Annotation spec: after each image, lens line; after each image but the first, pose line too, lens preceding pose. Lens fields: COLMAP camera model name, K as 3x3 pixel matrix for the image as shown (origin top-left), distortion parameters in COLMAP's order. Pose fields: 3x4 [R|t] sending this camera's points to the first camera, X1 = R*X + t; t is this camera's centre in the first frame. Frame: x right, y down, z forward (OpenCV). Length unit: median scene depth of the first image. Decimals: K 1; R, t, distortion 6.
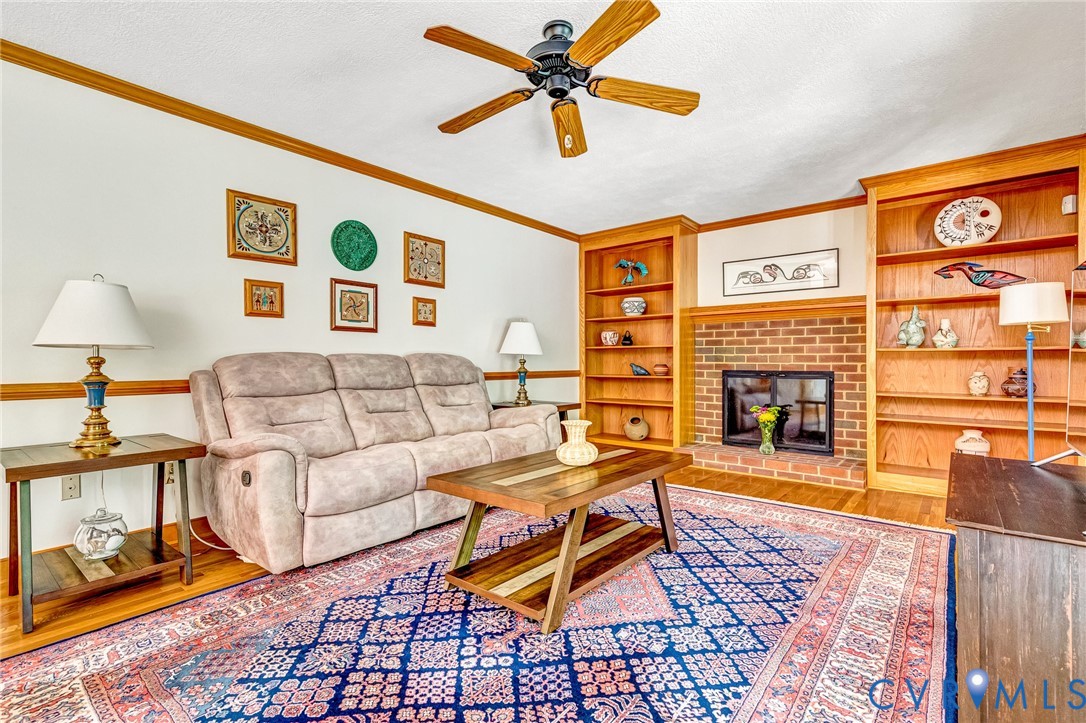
lens RADIAL K [[502.0, 0, 552.0], [0, 502.0, 365.2], [0, 0, 1]] dist [0.008047, -0.001119]
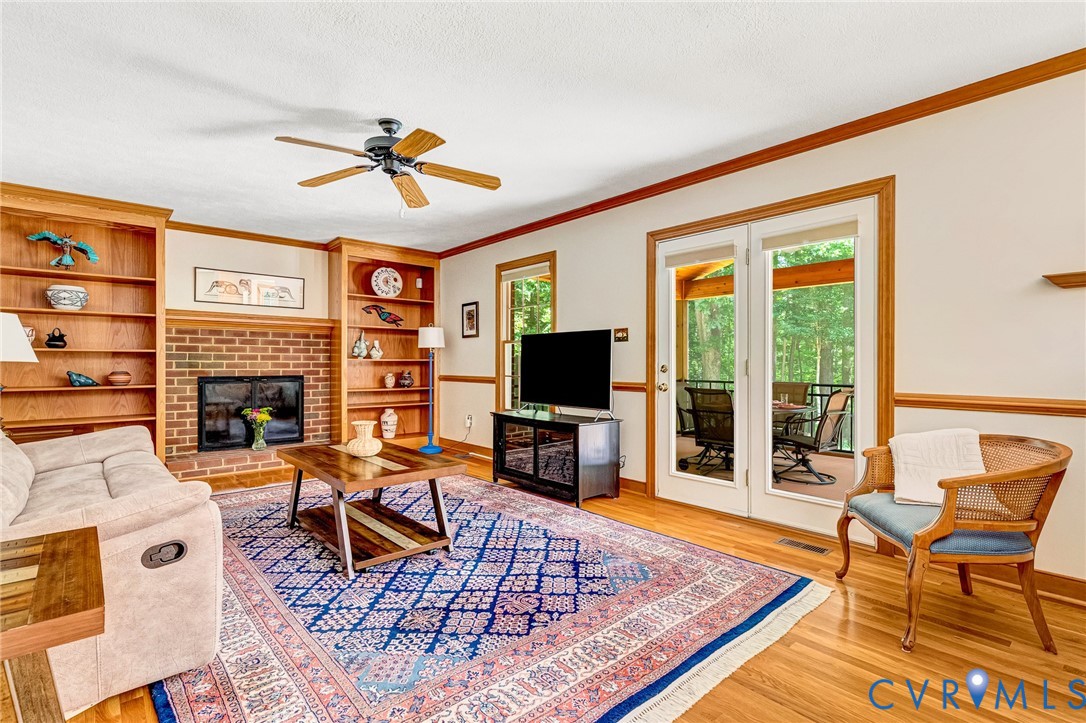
lens RADIAL K [[502.0, 0, 551.4], [0, 502.0, 362.3], [0, 0, 1]] dist [0.008047, -0.001119]
pose [[0.158113, 0.000711, 0.987421, -1.163552], [0.003258, 0.999994, -0.001241, -0.033020], [-0.987416, 0.003414, 0.158110, 0.353817]]
